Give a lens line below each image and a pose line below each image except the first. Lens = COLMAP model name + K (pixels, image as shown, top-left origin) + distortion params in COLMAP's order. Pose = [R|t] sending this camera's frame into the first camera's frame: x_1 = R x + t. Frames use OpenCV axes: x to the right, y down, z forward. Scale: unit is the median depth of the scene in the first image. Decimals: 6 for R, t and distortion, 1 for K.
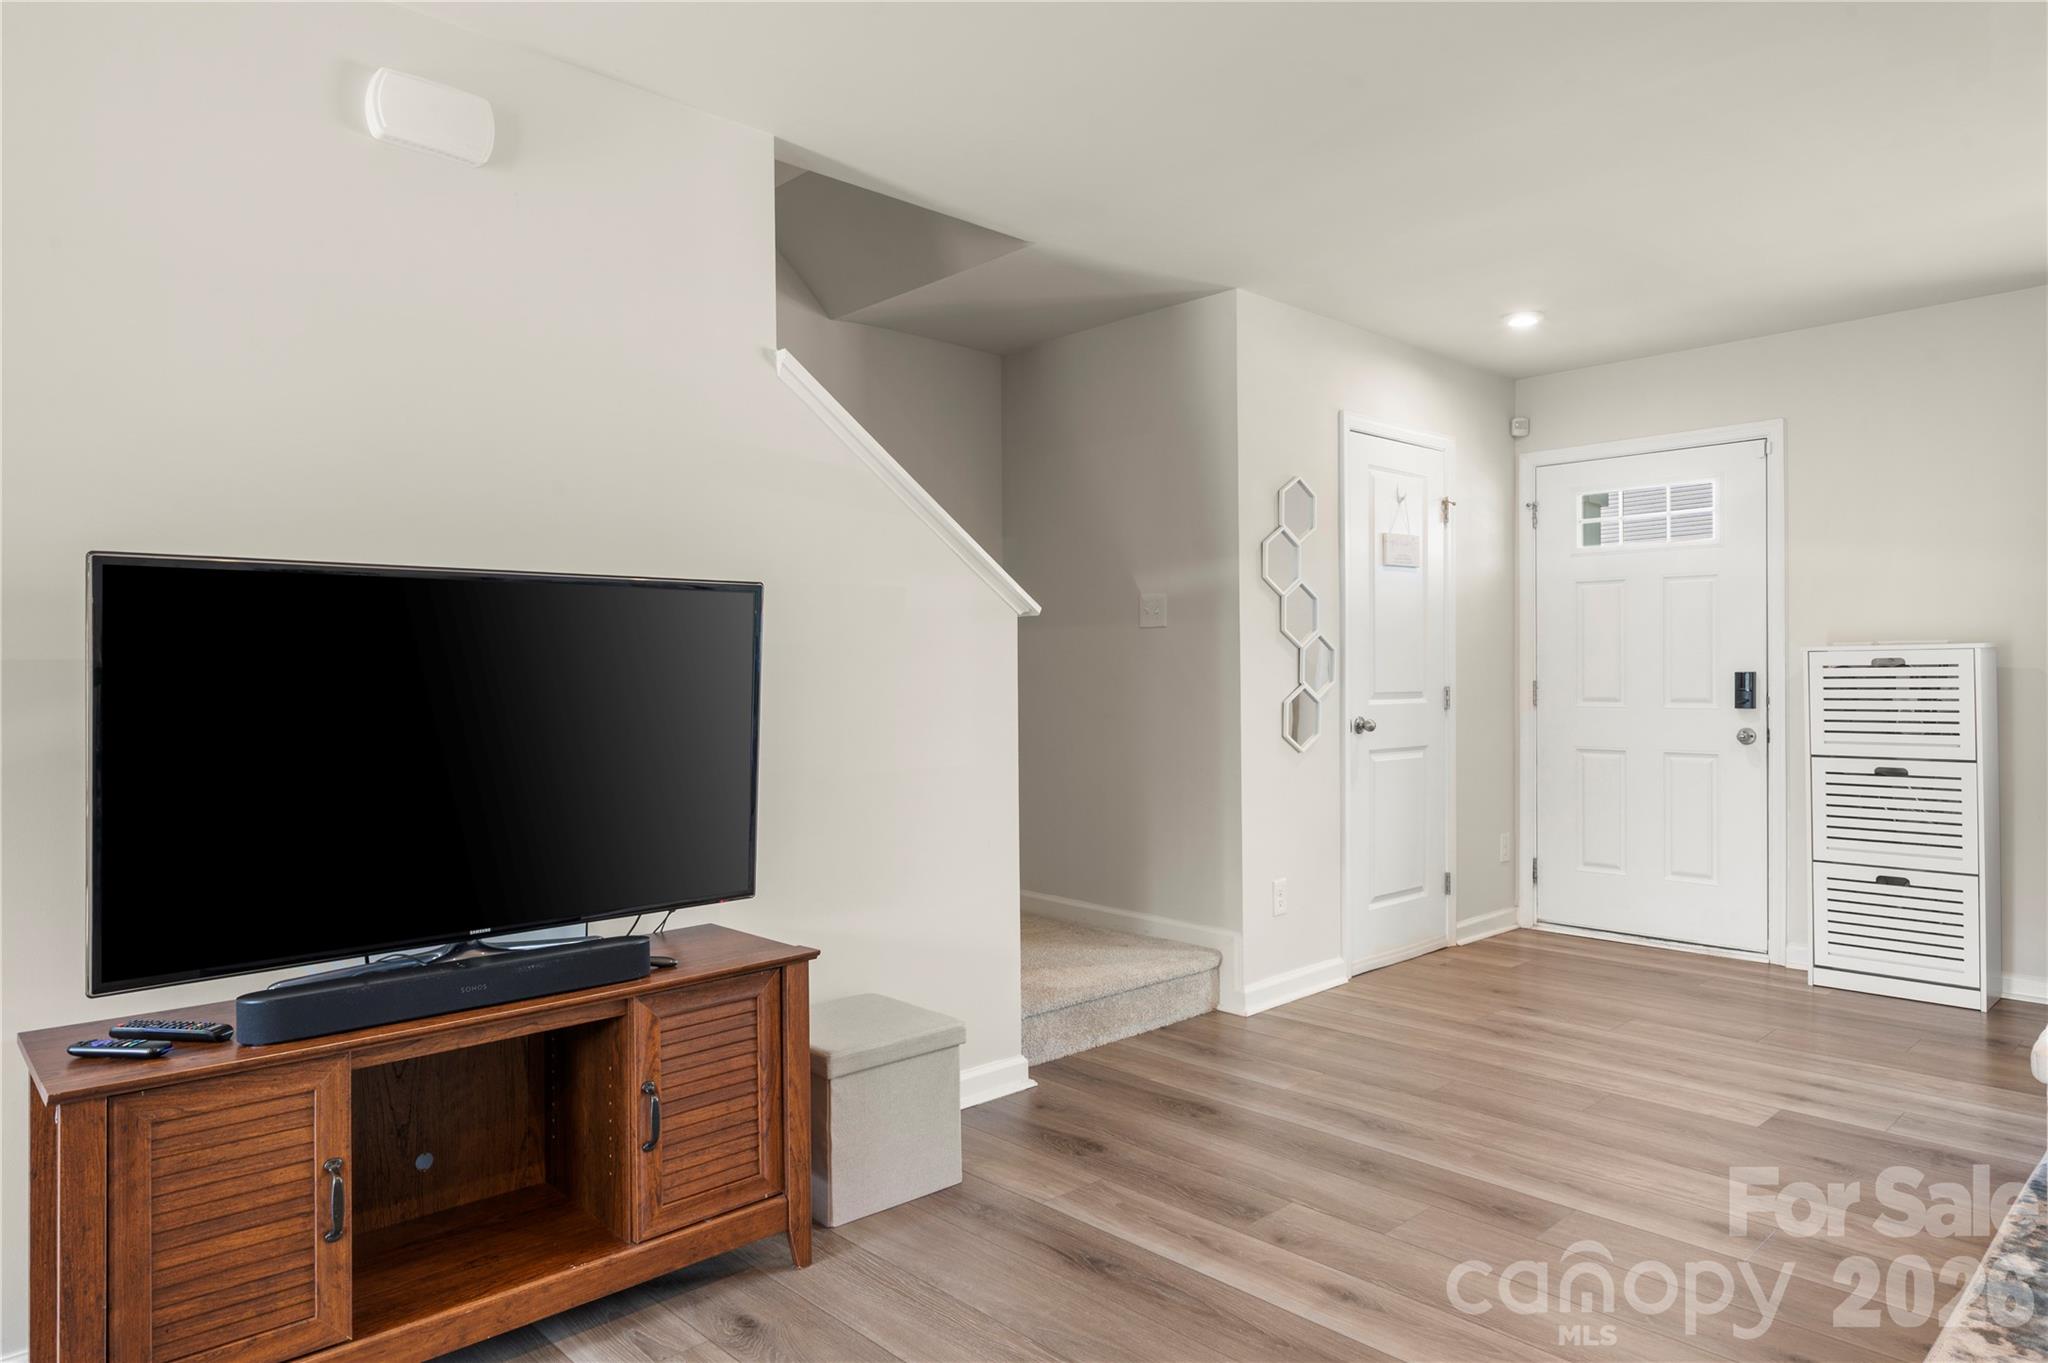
lens RADIAL K [[1244.2, 0, 1015.3], [0, 1244.2, 672.8], [0, 0, 1]] dist [0.007055, -0.001474]
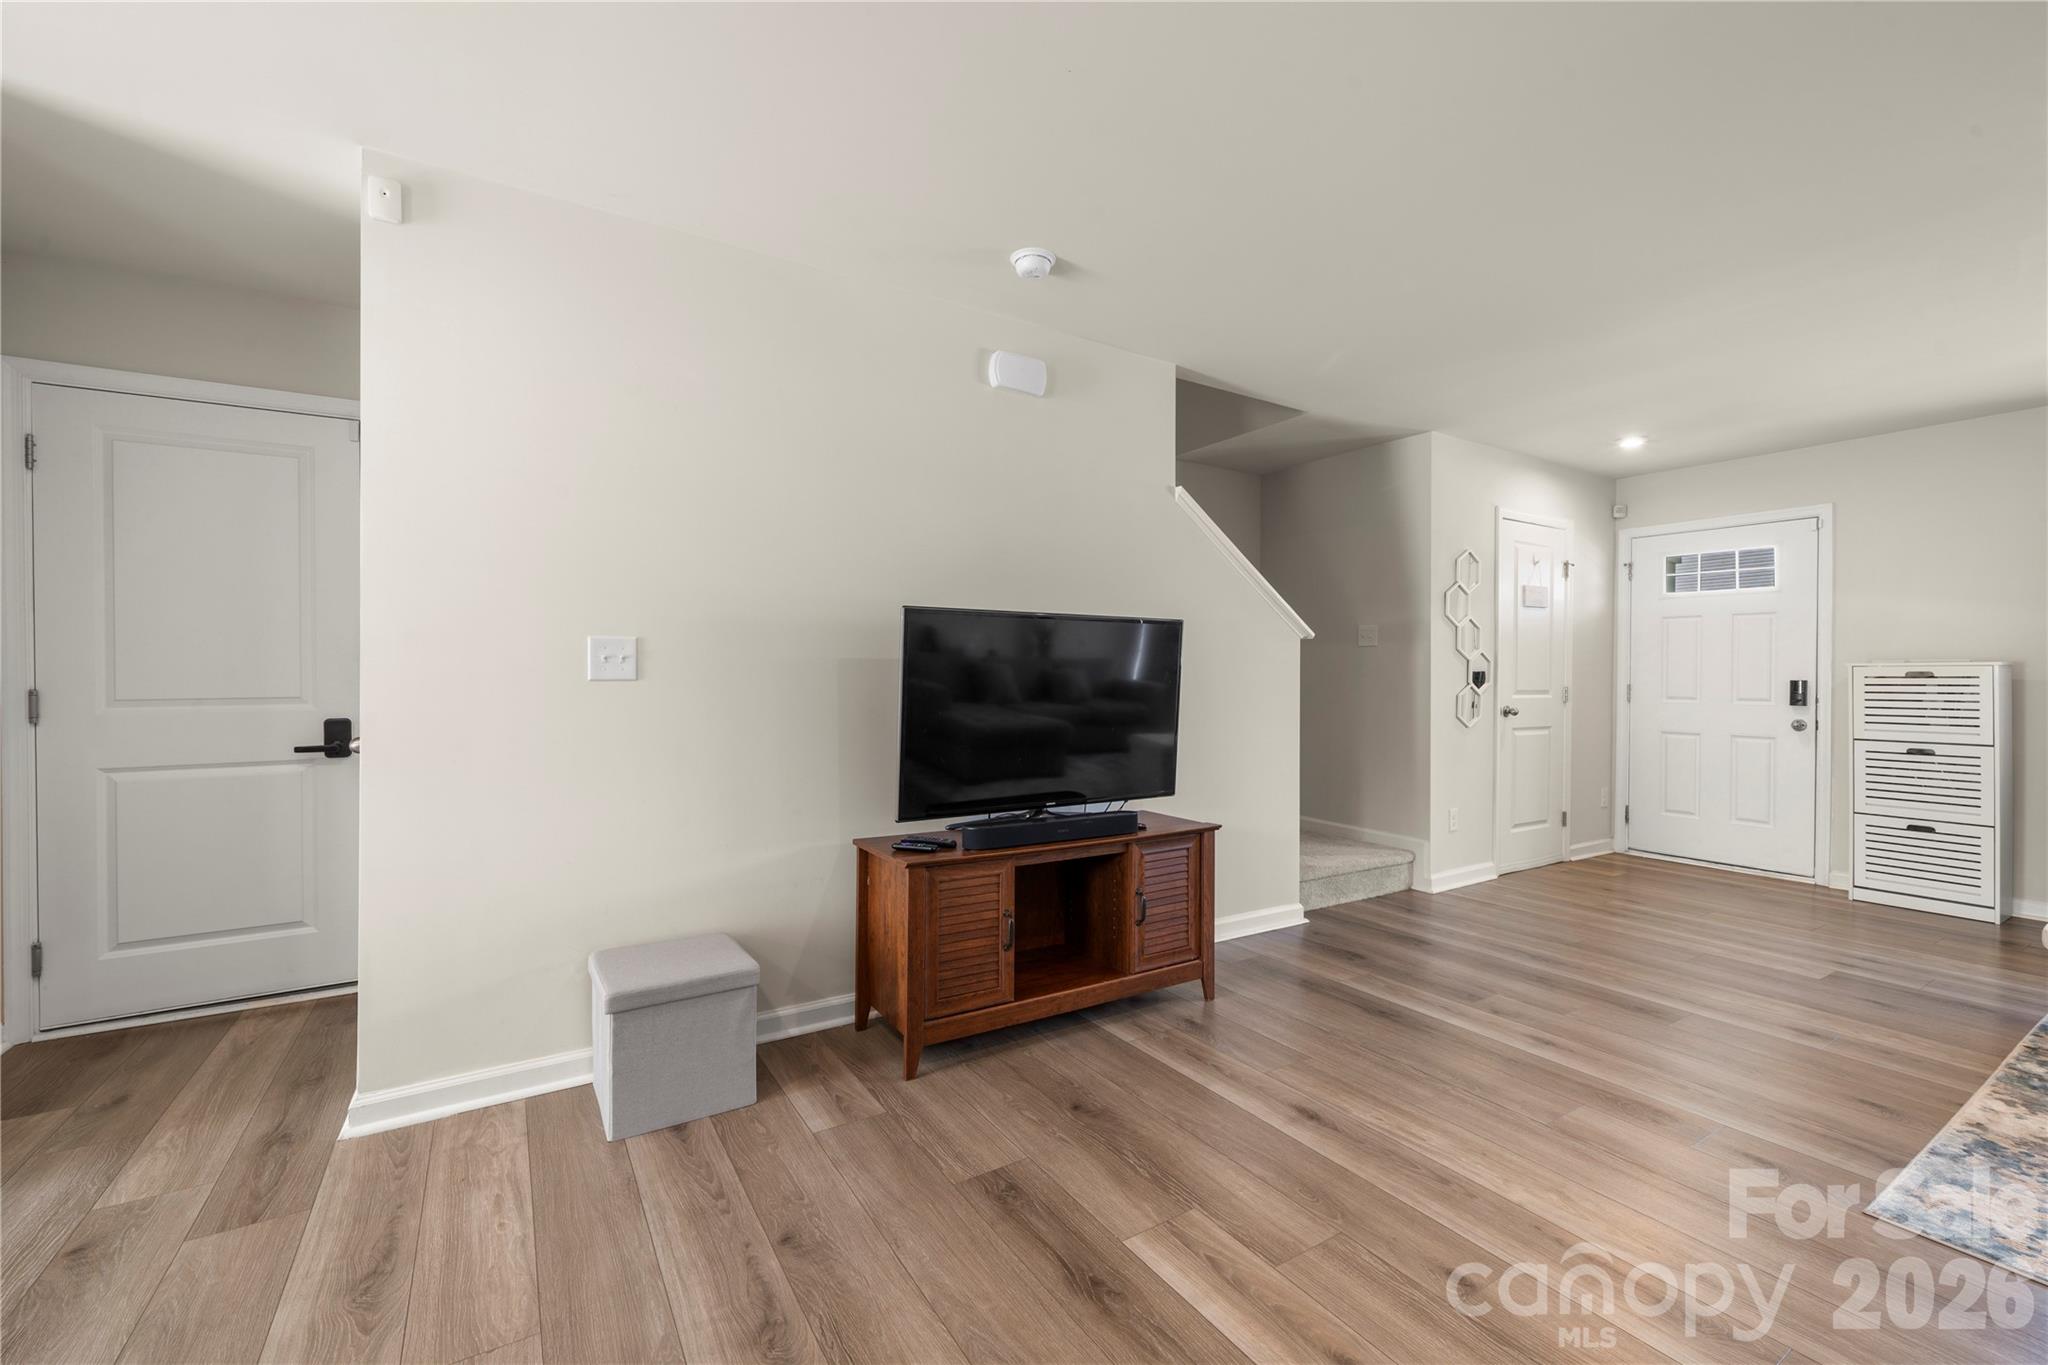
lens RADIAL K [[840.1, 0, 1019.4], [0, 840.1, 675.0], [0, 0, 1]] dist [0.000918, 0.000503]
pose [[0.980830, 0.013612, -0.194392, -0.122794], [-0.013820, 0.999904, 0.000286, 0.006181], [0.194377, 0.002406, 0.980924, -0.142763]]
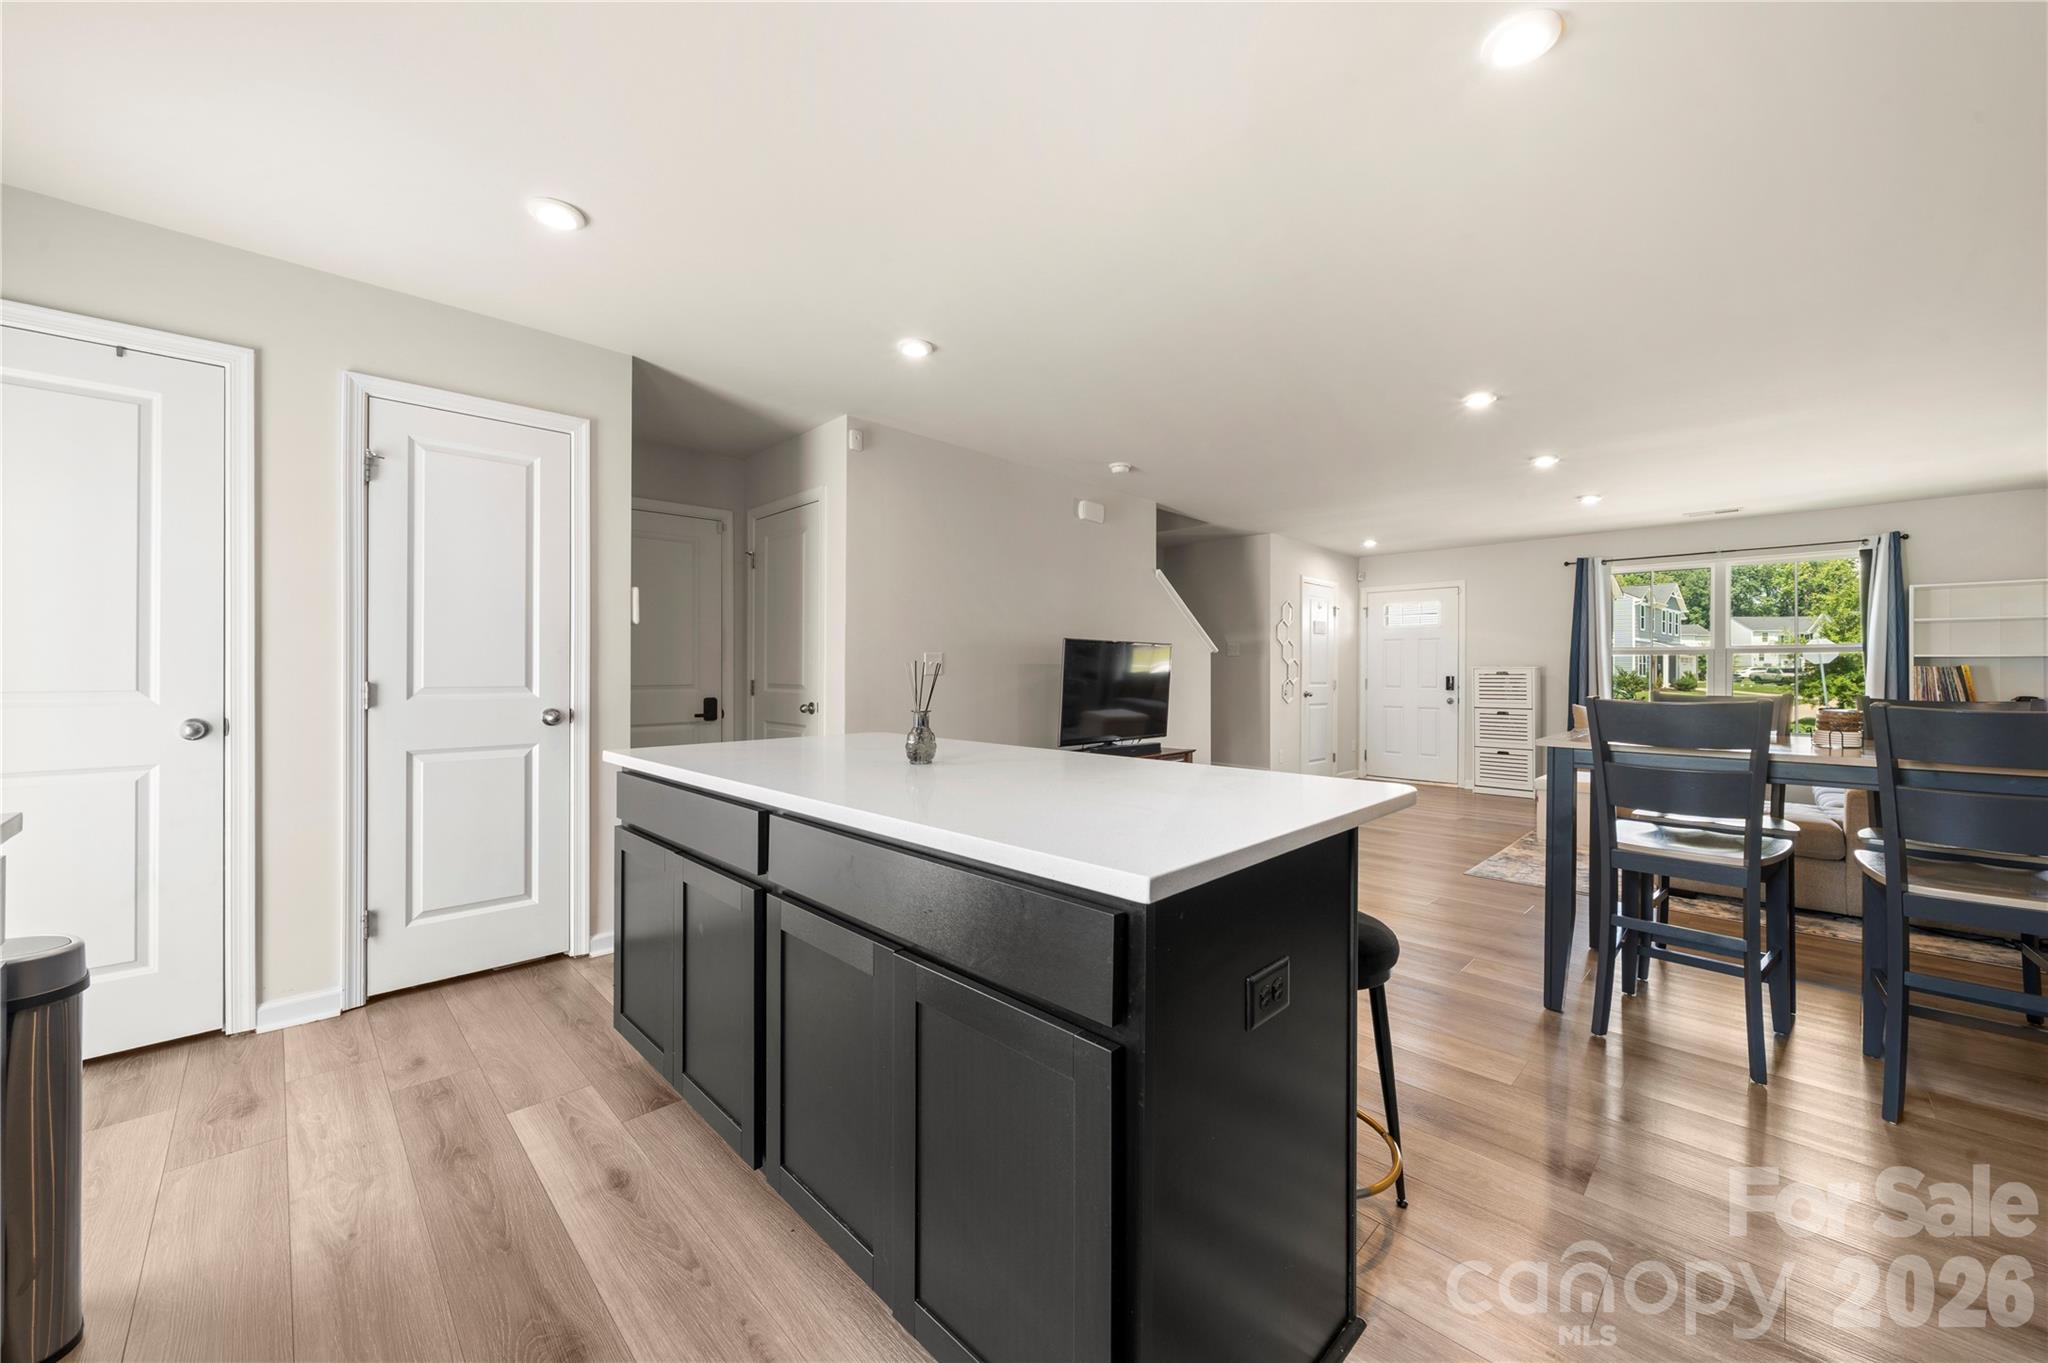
lens RADIAL K [[767.0, 0, 1020.5], [0, 767.0, 665.4], [0, 0, 1]] dist [0.000989, -0.000062]
pose [[0.999393, 0.015096, 0.031391, -0.421272], [-0.014683, 0.999803, -0.013338, 0.013180], [-0.031586, 0.012869, 0.999418, -0.667860]]
